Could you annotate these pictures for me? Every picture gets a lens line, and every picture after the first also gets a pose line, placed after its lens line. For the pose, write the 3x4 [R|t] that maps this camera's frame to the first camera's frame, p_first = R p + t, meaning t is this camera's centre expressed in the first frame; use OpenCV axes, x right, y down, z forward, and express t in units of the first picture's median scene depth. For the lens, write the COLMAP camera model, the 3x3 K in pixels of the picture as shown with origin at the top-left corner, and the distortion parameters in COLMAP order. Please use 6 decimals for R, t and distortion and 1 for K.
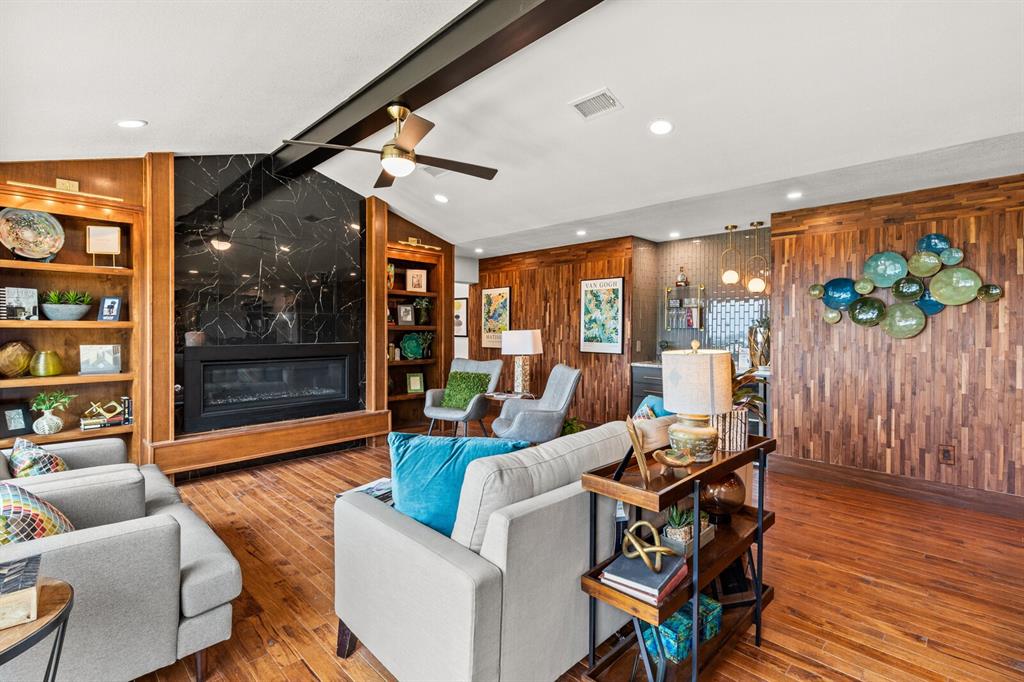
lens RADIAL K [[468.7, 0, 511.7], [0, 468.7, 336.2], [0, 0, 1]] dist [0.001661, 0.001232]
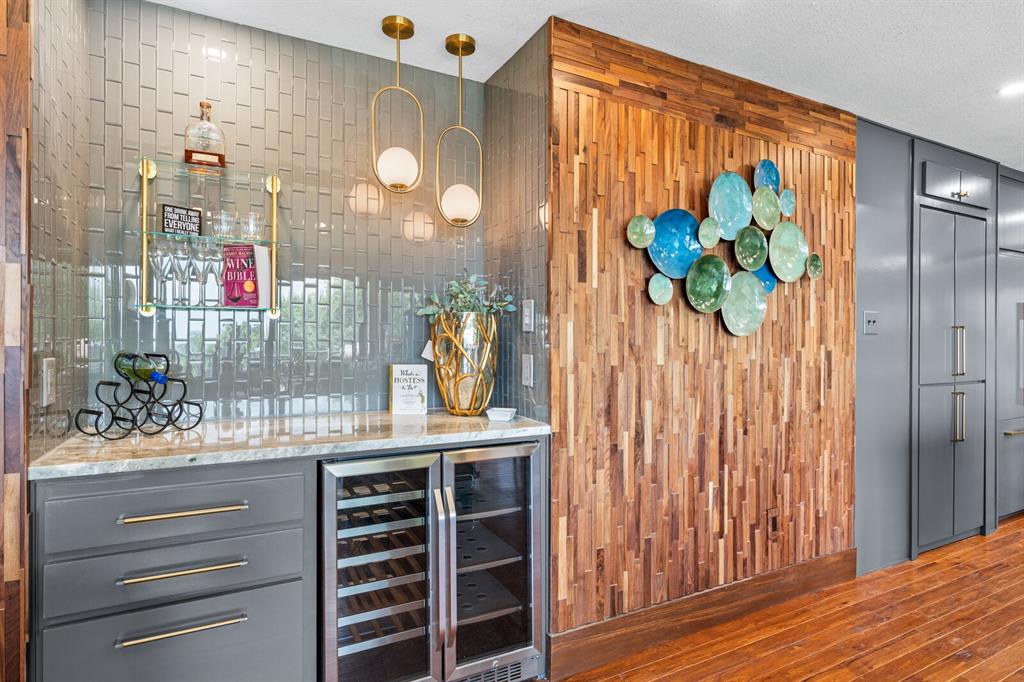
lens RADIAL K [[537.8, 0, 512.4], [0, 537.8, 335.8], [0, 0, 1]] dist [0.000828, -0.000112]
pose [[0.305331, -0.004575, 0.952235, 0.132230], [0.006139, 0.999977, 0.002836, 0.000924], [-0.952226, 0.004980, 0.305352, 0.992691]]
